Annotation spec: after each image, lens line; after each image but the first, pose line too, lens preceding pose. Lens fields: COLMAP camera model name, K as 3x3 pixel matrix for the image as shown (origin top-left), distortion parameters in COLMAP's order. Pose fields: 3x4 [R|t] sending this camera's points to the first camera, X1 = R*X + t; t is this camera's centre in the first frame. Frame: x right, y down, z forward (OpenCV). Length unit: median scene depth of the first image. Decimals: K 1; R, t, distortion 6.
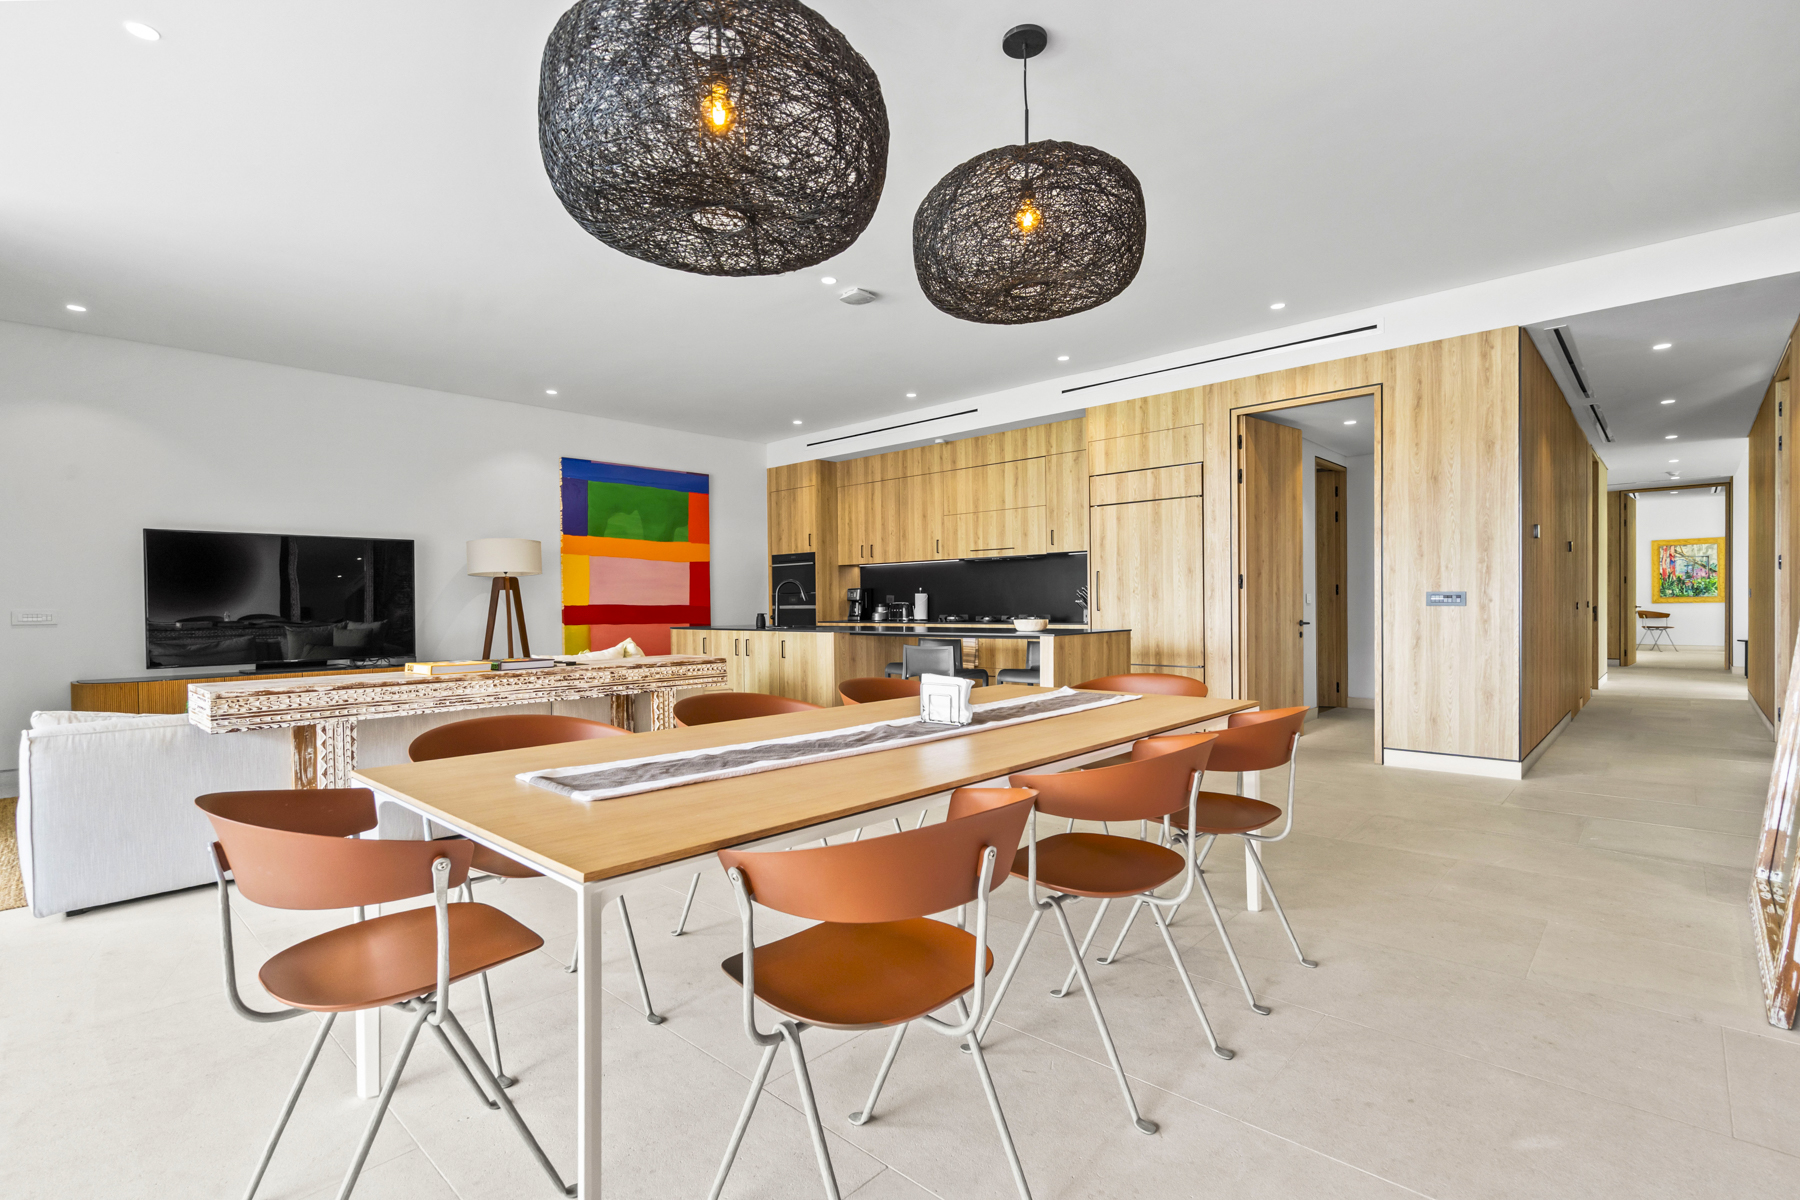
lens RADIAL K [[844.1, 0, 877.5], [0, 844.1, 608.9], [0, 0, 1]] dist [-0.002634, 0.000010]
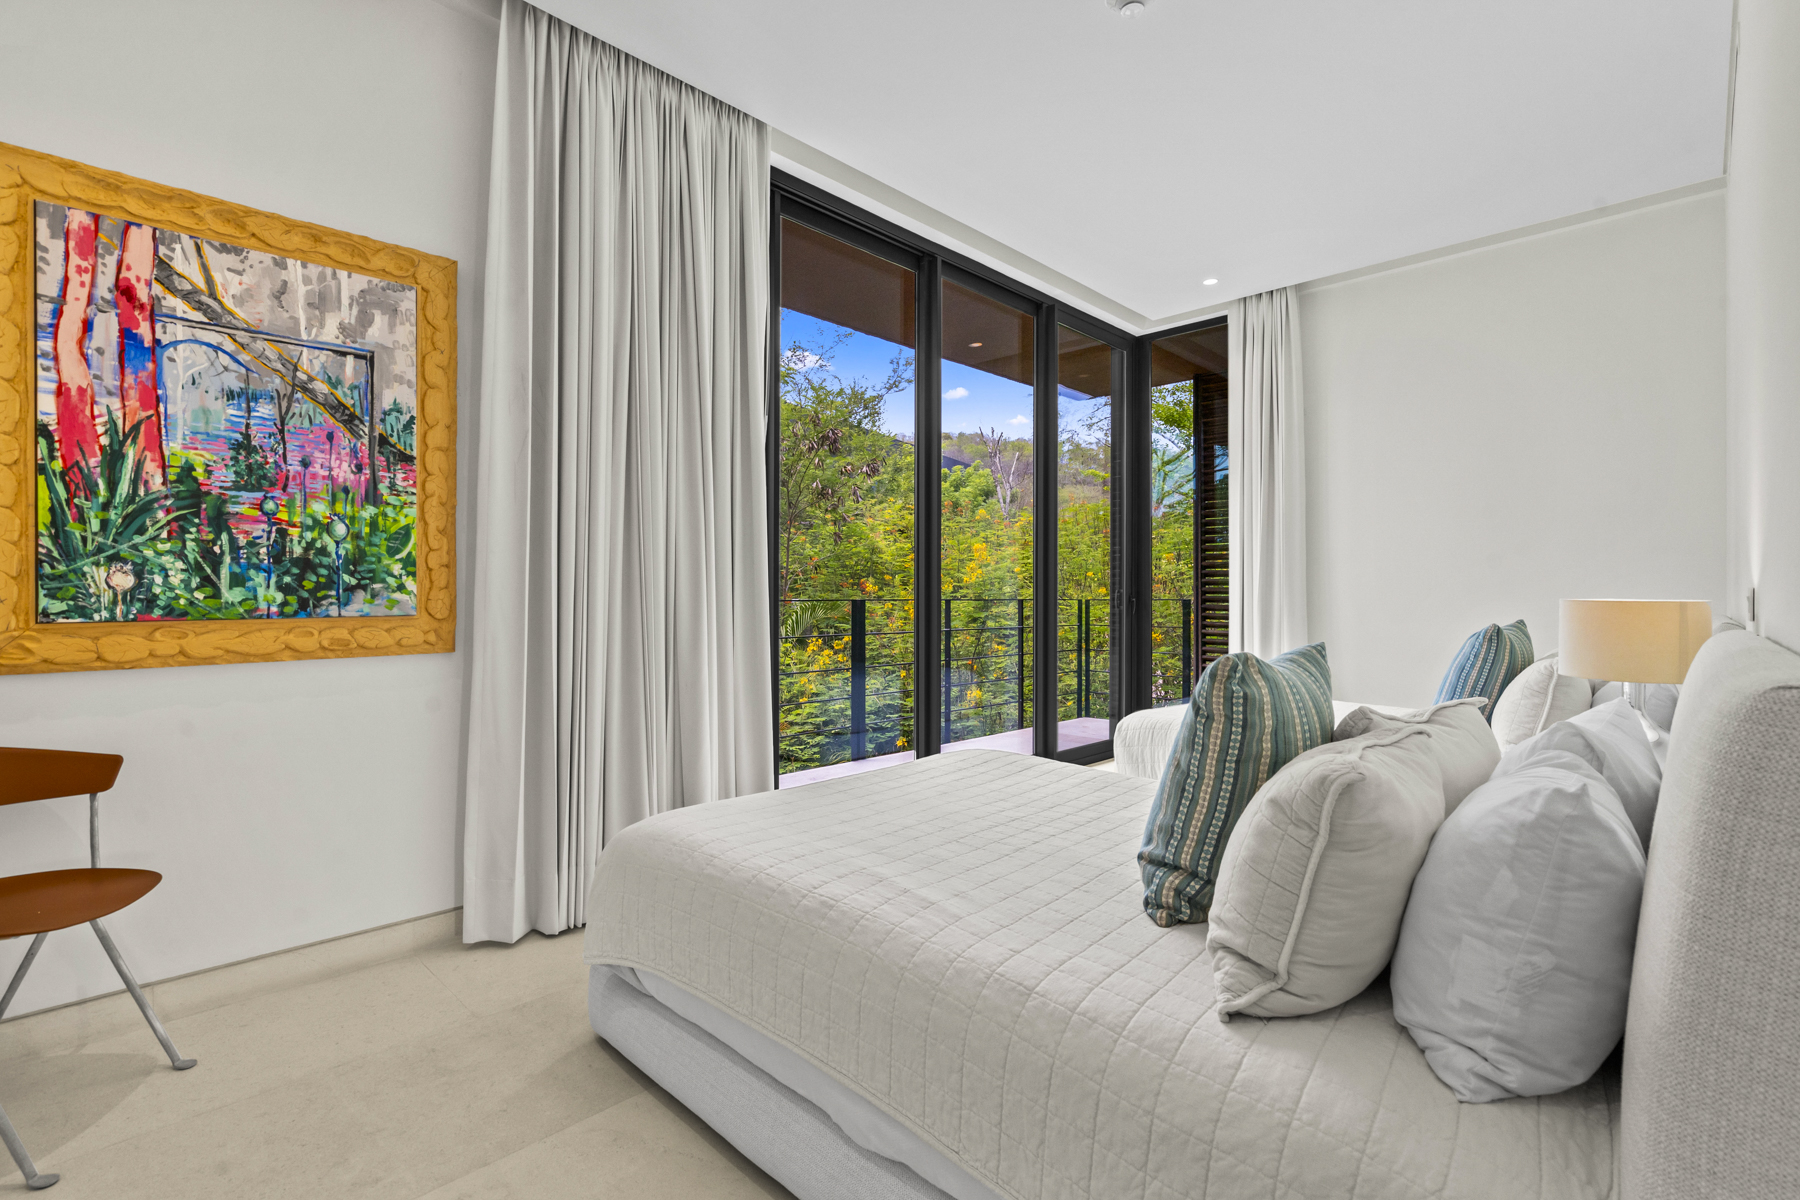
lens RADIAL K [[818.4, 0, 903.3], [0, 818.4, 592.8], [0, 0, 1]] dist [-0.001113, 0.000077]
pose [[0.008885, 0.014641, 0.999853, 0.823535], [0.007597, 0.999863, -0.014709, -0.015791], [-0.999932, 0.007727, 0.008773, 0.885767]]
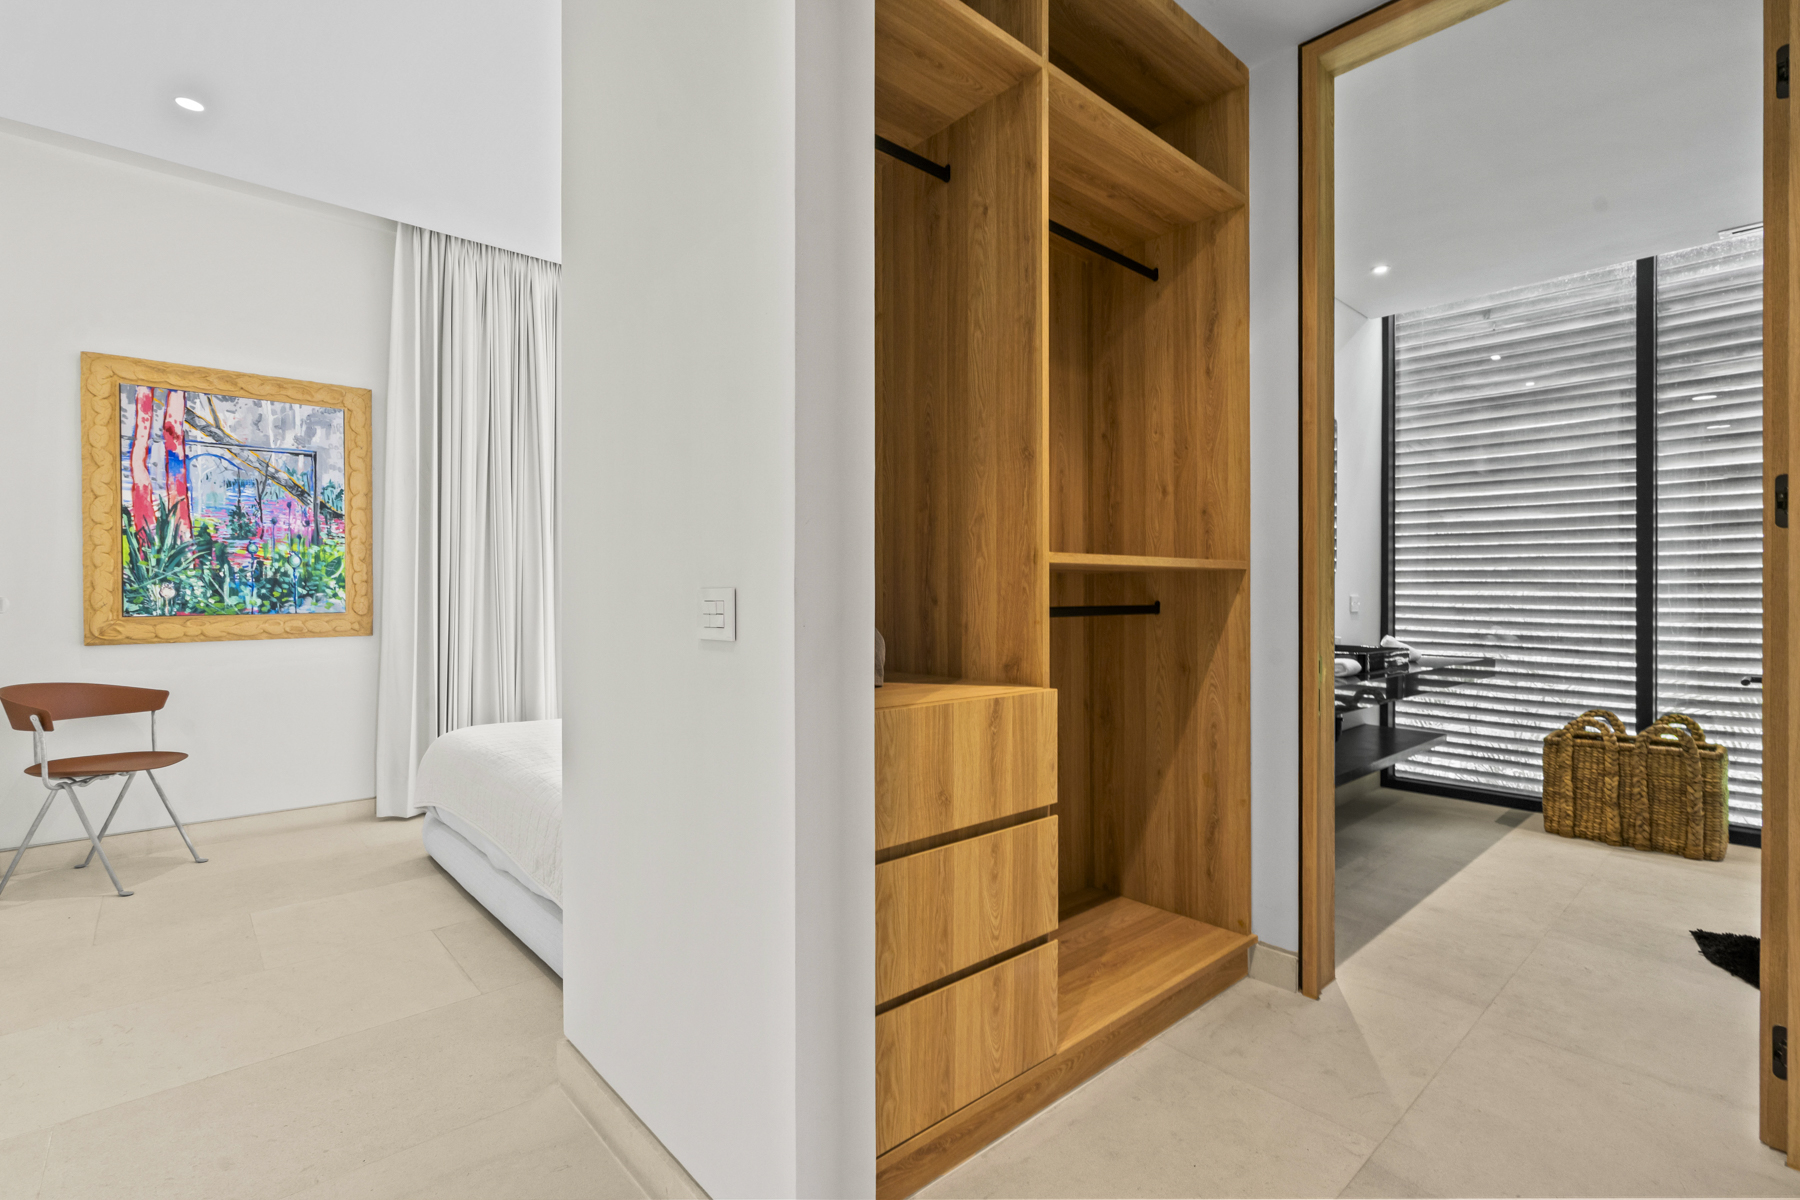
lens RADIAL K [[818.4, 0, 903.3], [0, 818.4, 592.8], [0, 0, 1]] dist [-0.001113, 0.000077]
pose [[0.064822, 0.004729, 0.997886, 0.739279], [0.004958, 0.999975, -0.005061, -0.018348], [-0.997885, 0.005276, 0.064796, 0.793169]]
